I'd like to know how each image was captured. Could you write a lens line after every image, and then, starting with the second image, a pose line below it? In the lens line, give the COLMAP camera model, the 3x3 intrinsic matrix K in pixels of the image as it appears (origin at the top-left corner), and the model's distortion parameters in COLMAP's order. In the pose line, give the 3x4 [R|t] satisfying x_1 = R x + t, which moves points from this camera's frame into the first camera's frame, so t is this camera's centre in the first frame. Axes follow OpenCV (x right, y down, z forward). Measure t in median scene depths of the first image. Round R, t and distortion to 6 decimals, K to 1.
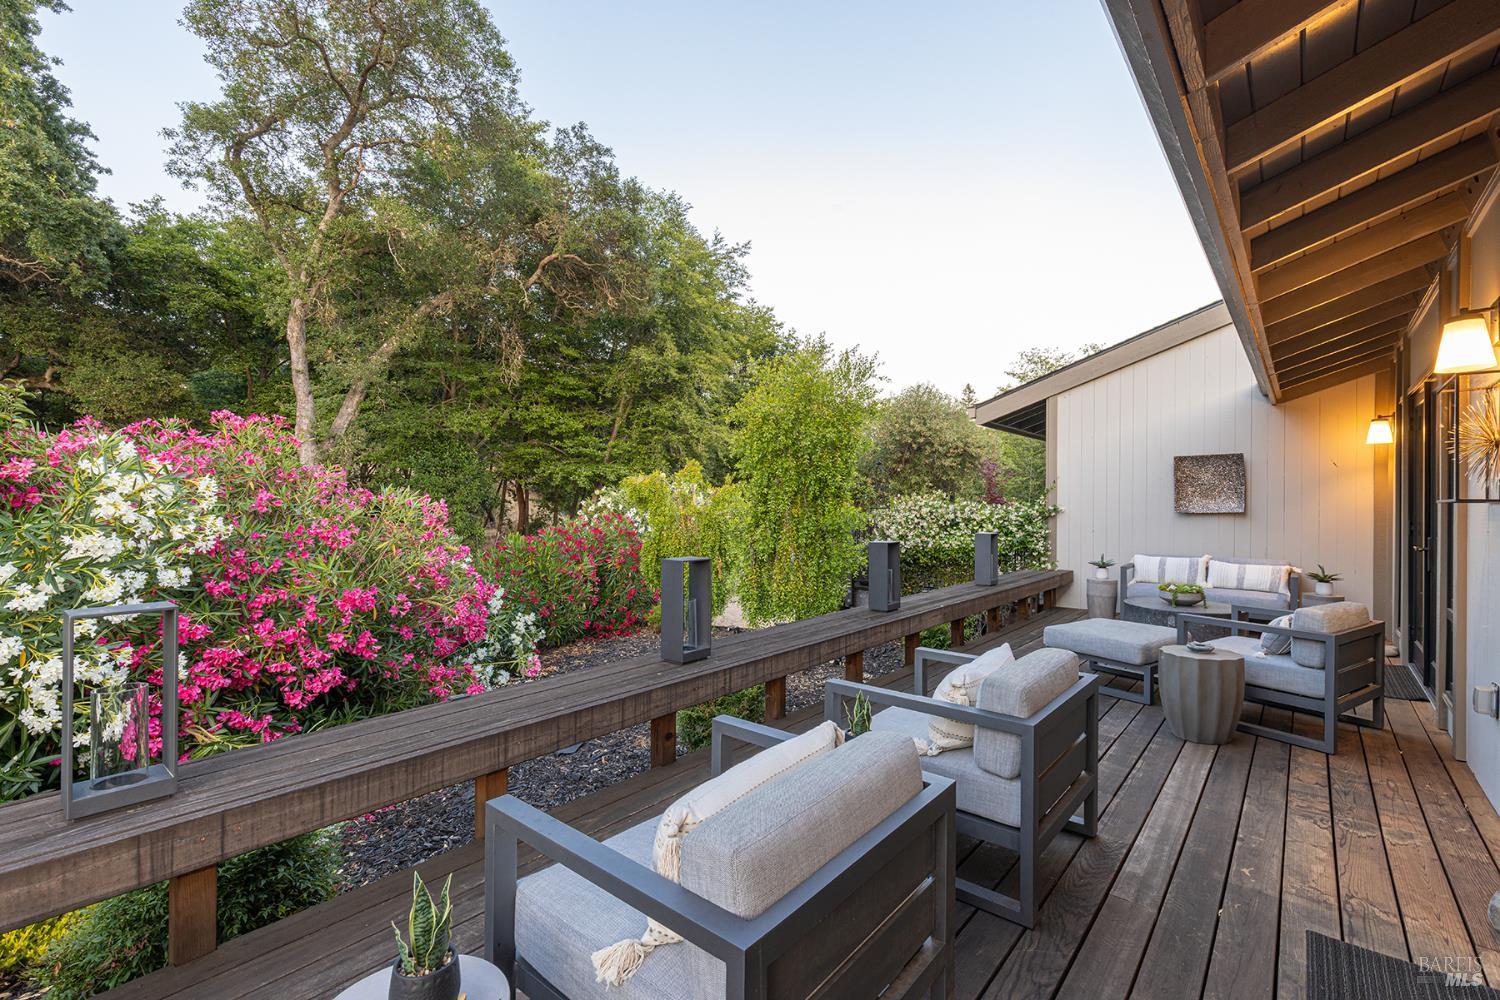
lens RADIAL K [[664.8, 0, 758.9], [0, 664.8, 499.2], [0, 0, 1]] dist [0.002612, 0.000644]
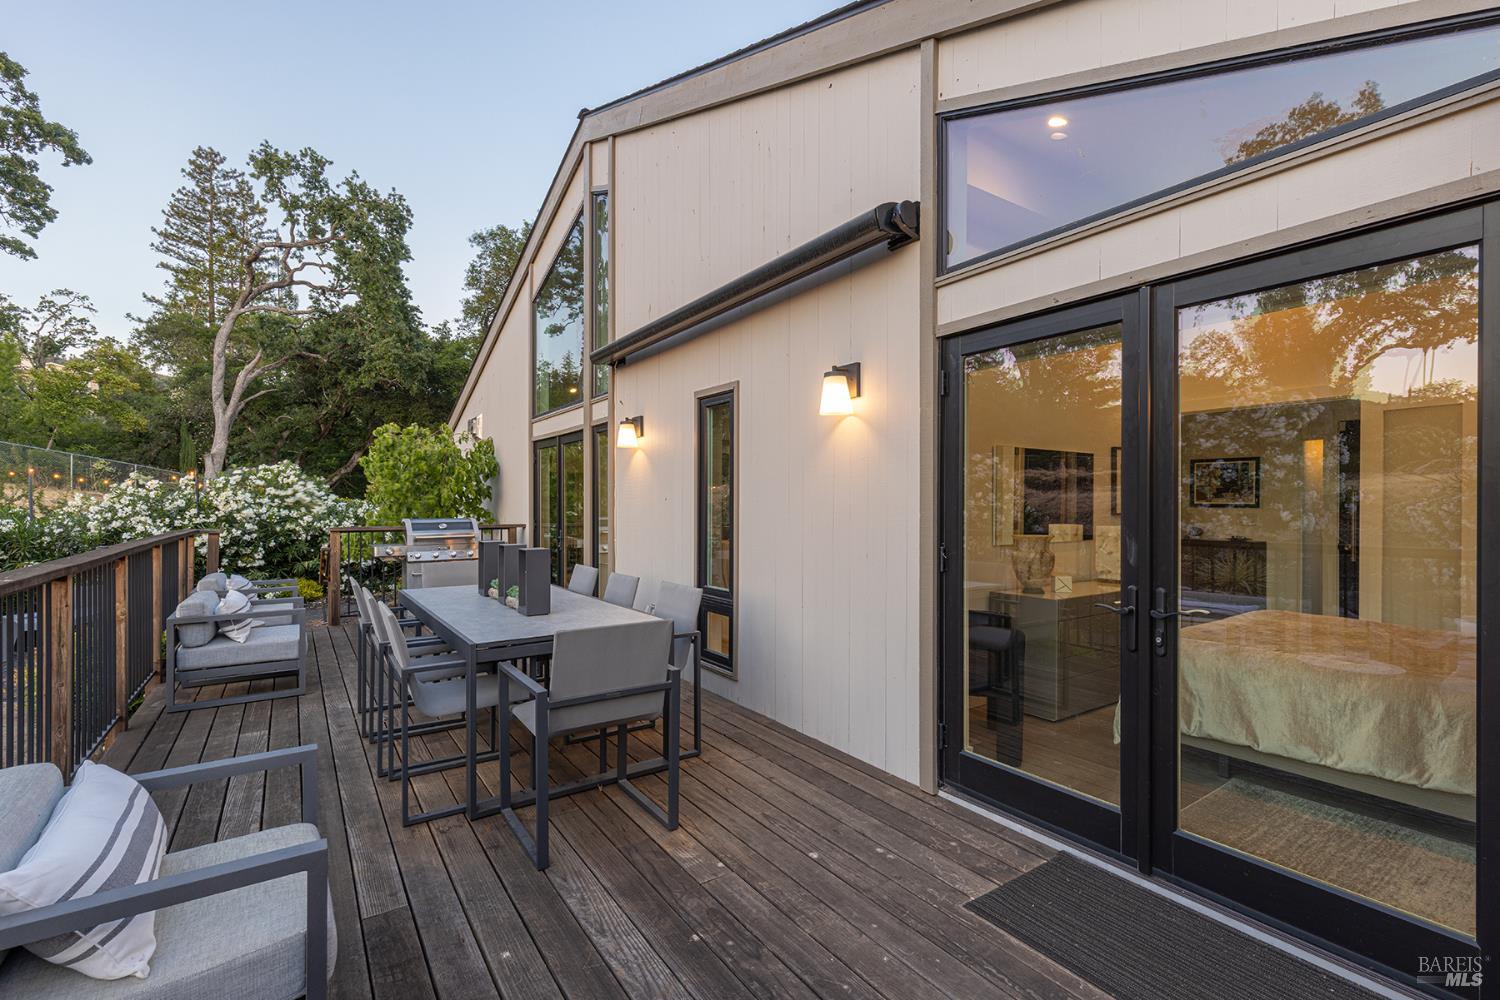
lens RADIAL K [[664.8, 0, 765.7], [0, 664.8, 503.1], [0, 0, 1]] dist [0.002612, 0.000644]
pose [[0.963969, -0.003904, -0.265986, 1.131912], [0.004348, 0.999990, 0.001080, -0.004877], [0.265979, -0.002198, 0.963976, -1.430434]]
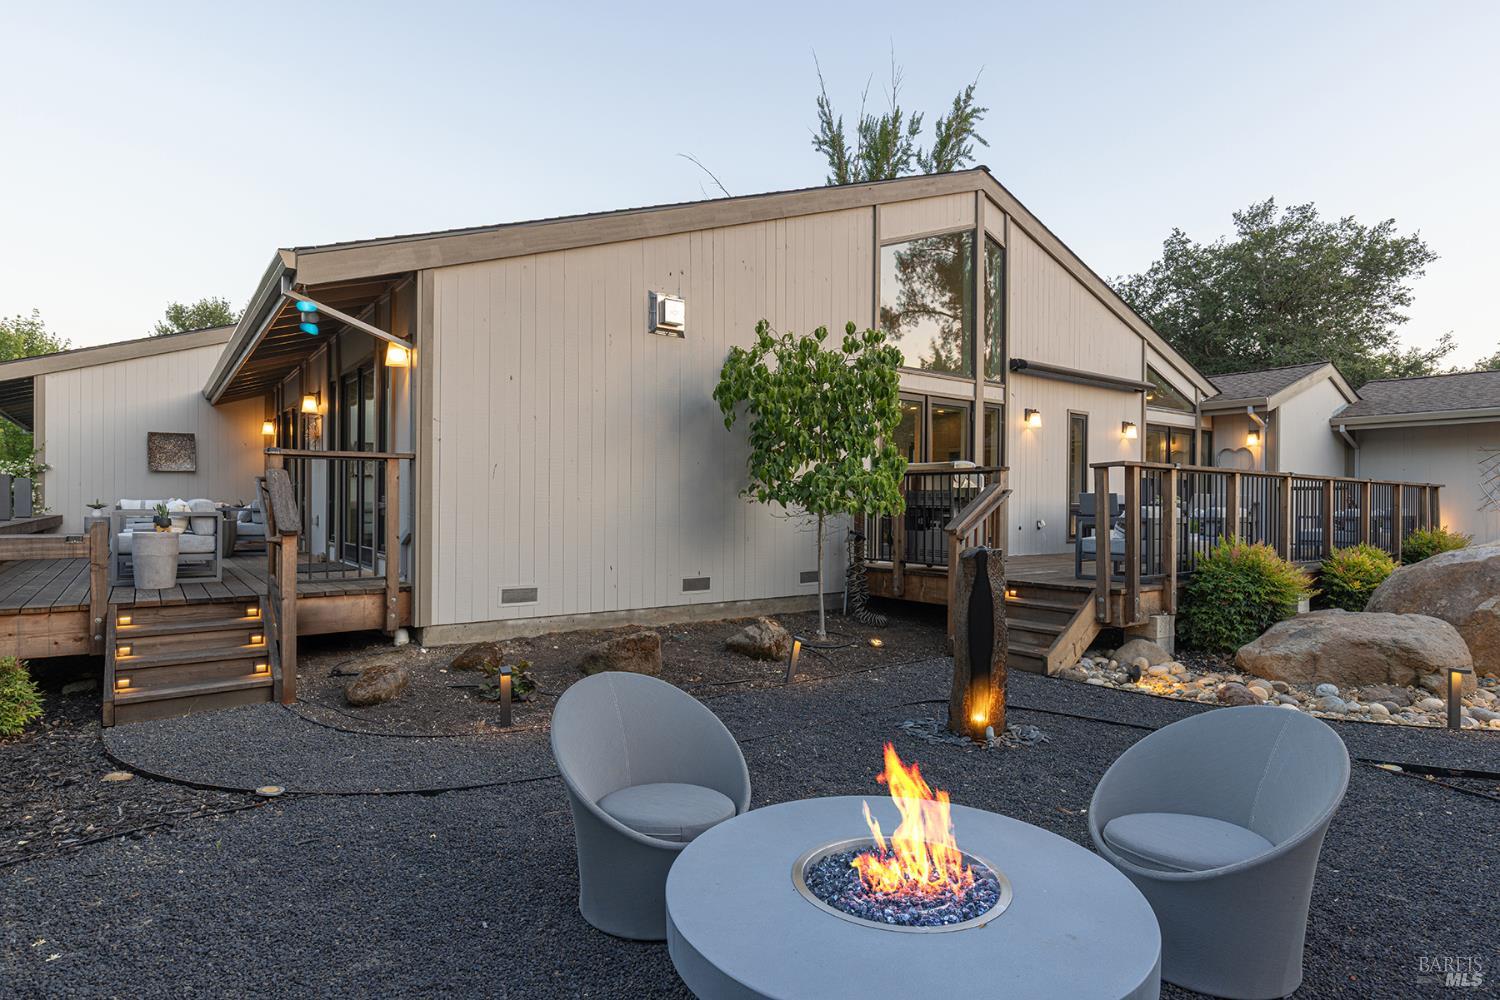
lens RADIAL K [[818.0, 0, 751.5], [0, 818.0, 505.6], [0, 0, 1]] dist [0.005069, 0.000950]
pose [[0.231624, -0.003720, 0.972798, -0.734843], [-0.006135, 0.999967, 0.005284, 0.071182], [-0.972786, -0.007192, 0.231593, -0.633519]]
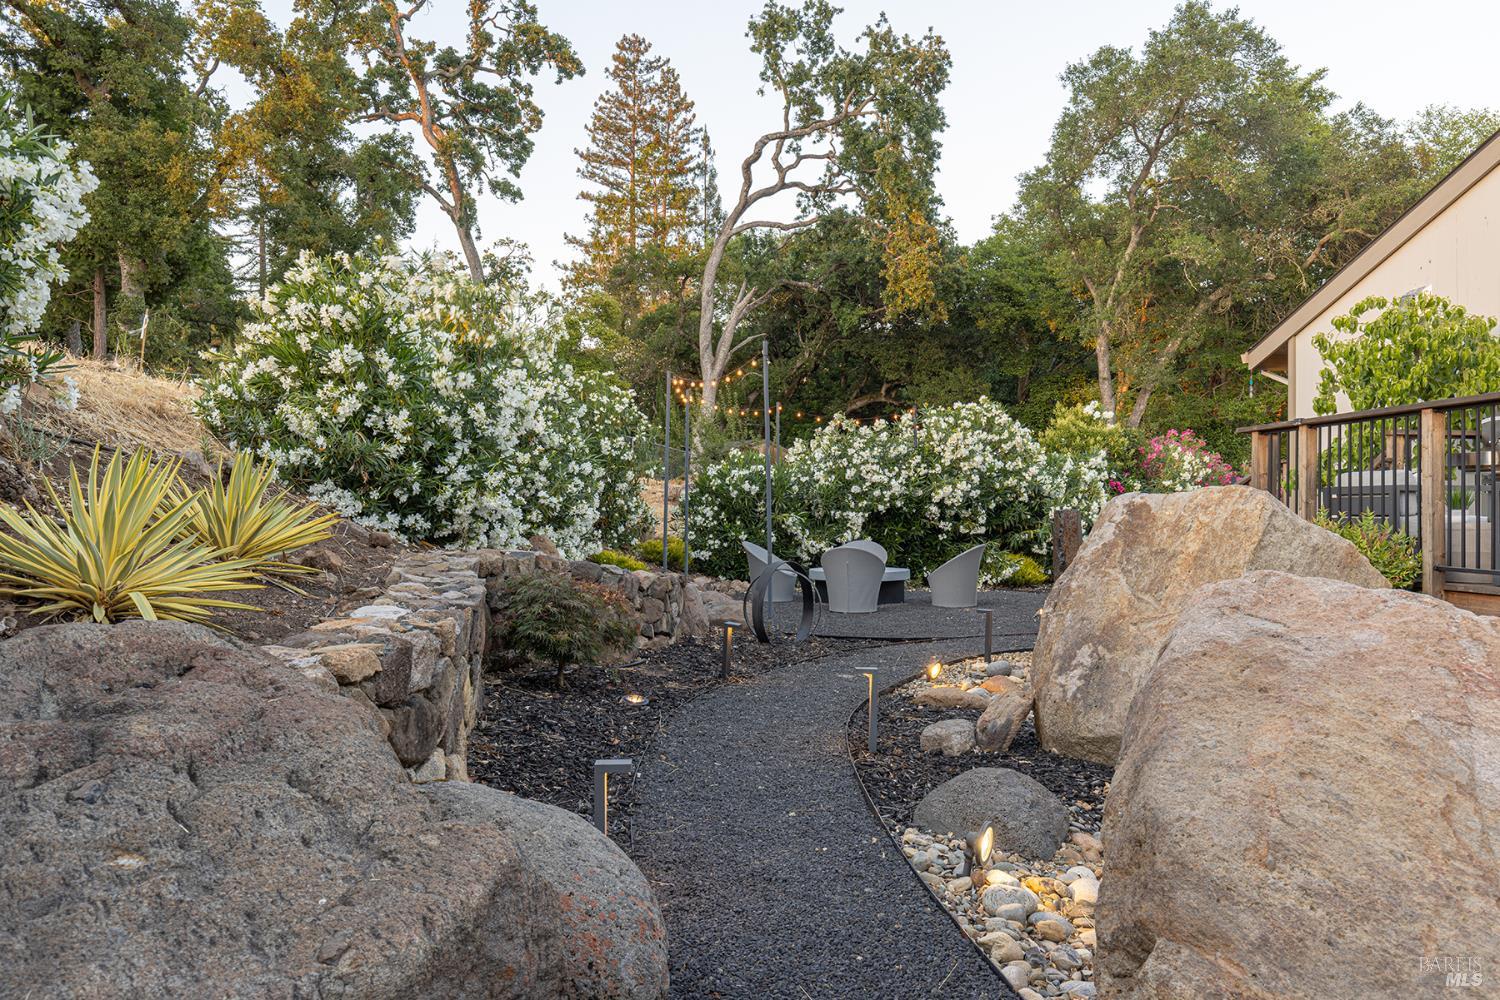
lens RADIAL K [[1123.7, 0, 757.2], [0, 1123.7, 501.3], [0, 0, 1]] dist [-0.002331, -0.005645]
pose [[0.707755, -0.007009, -0.706423, 0.658630], [-0.000542, 0.999945, -0.010464, 0.112047], [0.706457, 0.007789, 0.707713, -1.960071]]
